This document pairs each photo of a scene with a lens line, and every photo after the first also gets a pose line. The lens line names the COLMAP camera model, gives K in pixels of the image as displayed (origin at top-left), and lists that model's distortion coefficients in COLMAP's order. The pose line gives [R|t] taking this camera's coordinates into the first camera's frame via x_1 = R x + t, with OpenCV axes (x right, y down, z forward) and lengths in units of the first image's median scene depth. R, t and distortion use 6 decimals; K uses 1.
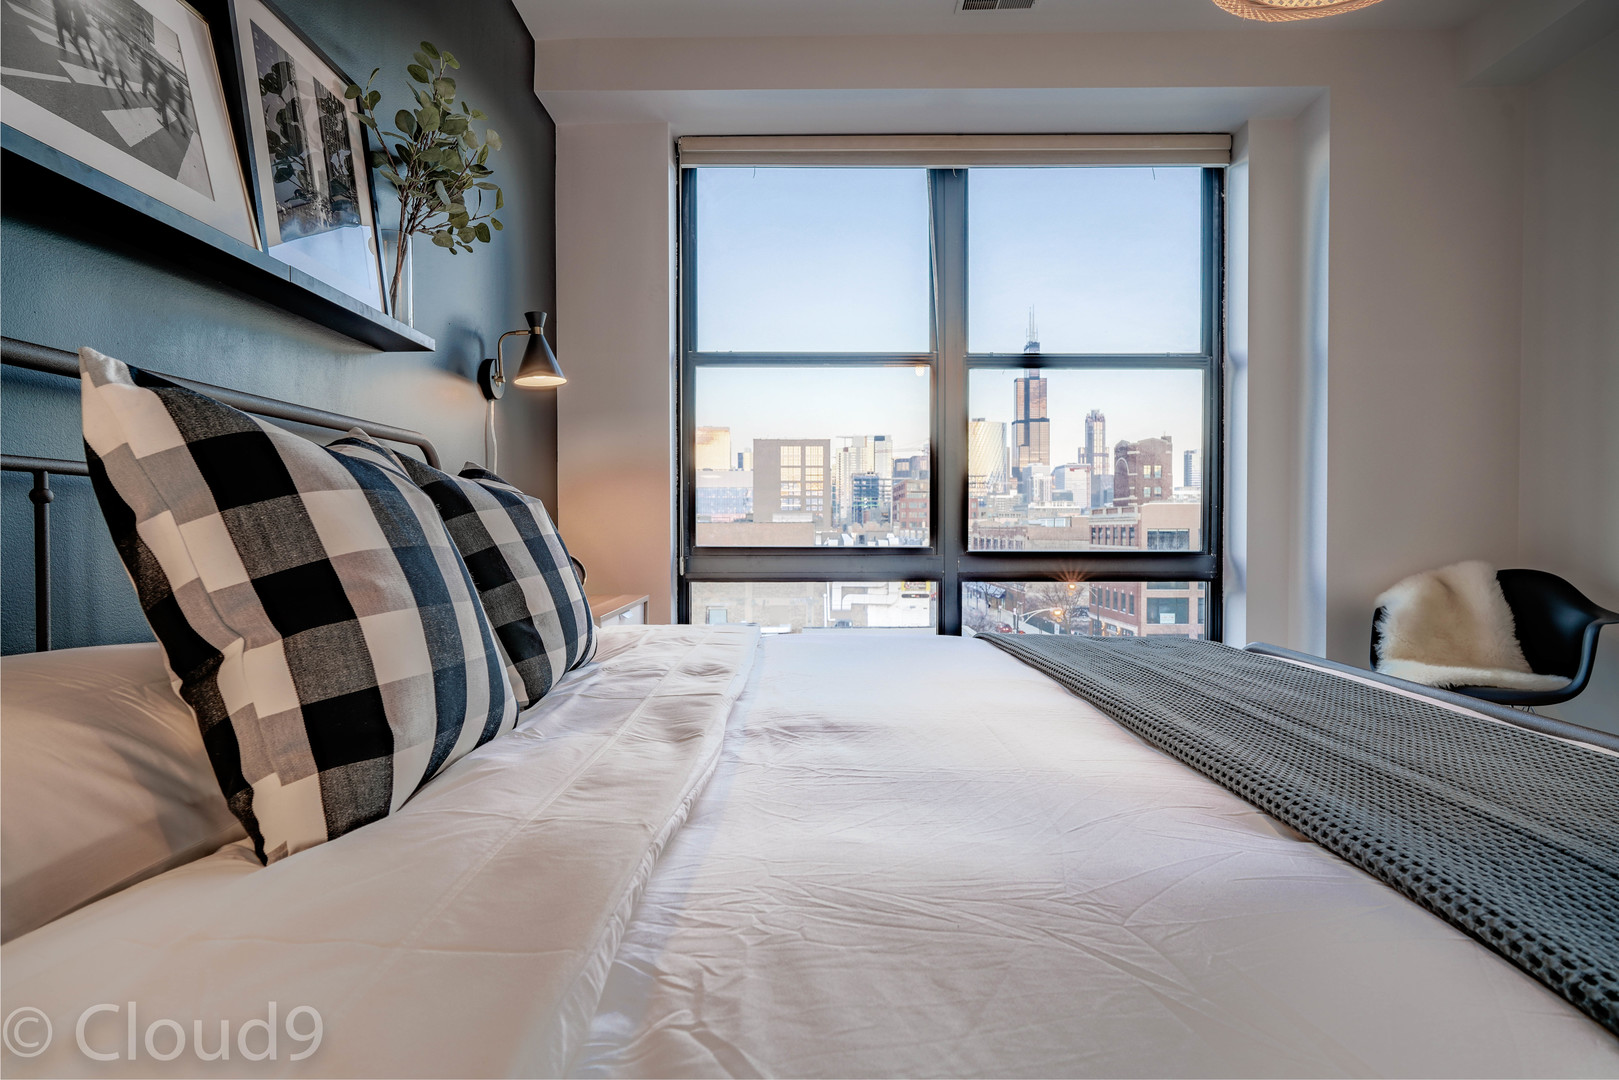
lens RADIAL K [[816.7, 0, 806.2], [0, 816.7, 535.4], [0, 0, 1]] dist [-0.010848, 0.001627]
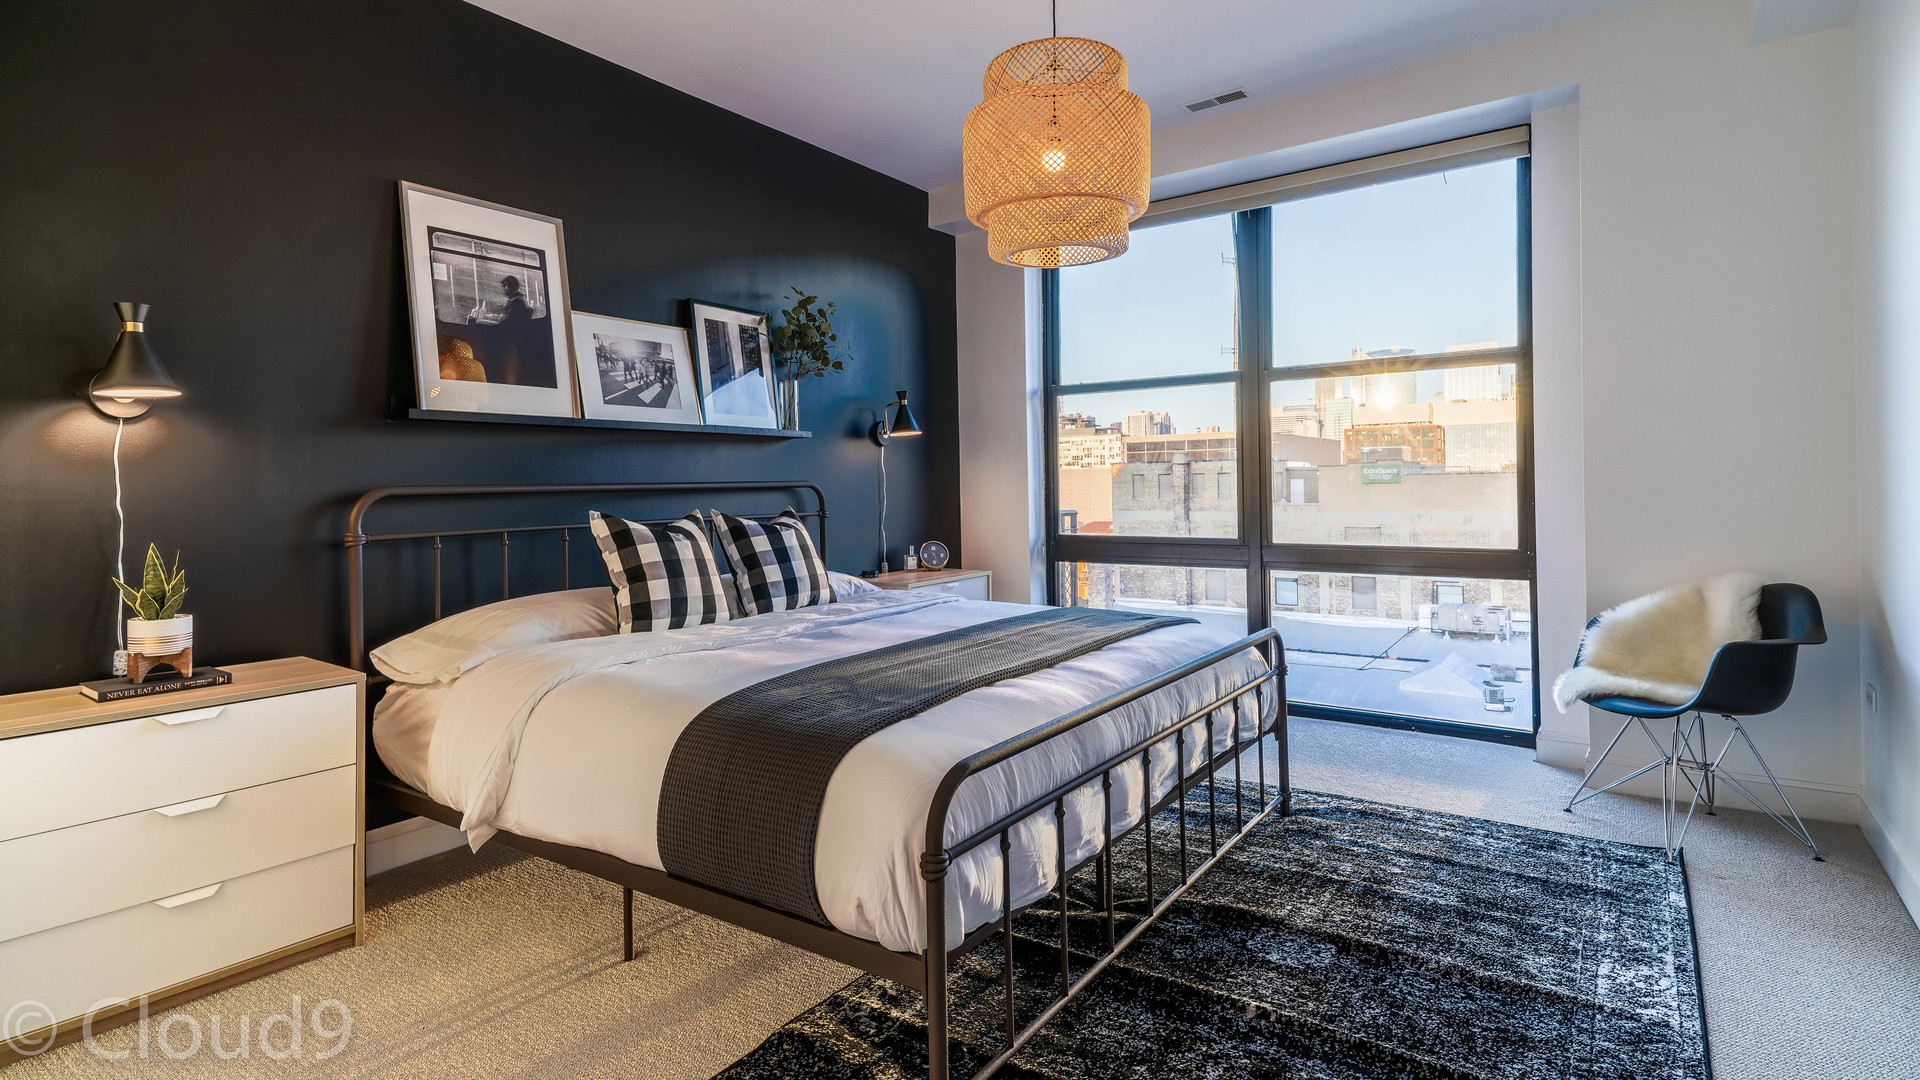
lens RADIAL K [[962.7, 0, 956.8], [0, 962.7, 474.7], [0, 0, 1]] dist [-0.000675, -0.000350]
pose [[0.810132, -0.017832, -0.585977, 0.874951], [0.009998, 0.999812, -0.016603, -0.081346], [0.586163, 0.007592, 0.810158, -0.466266]]
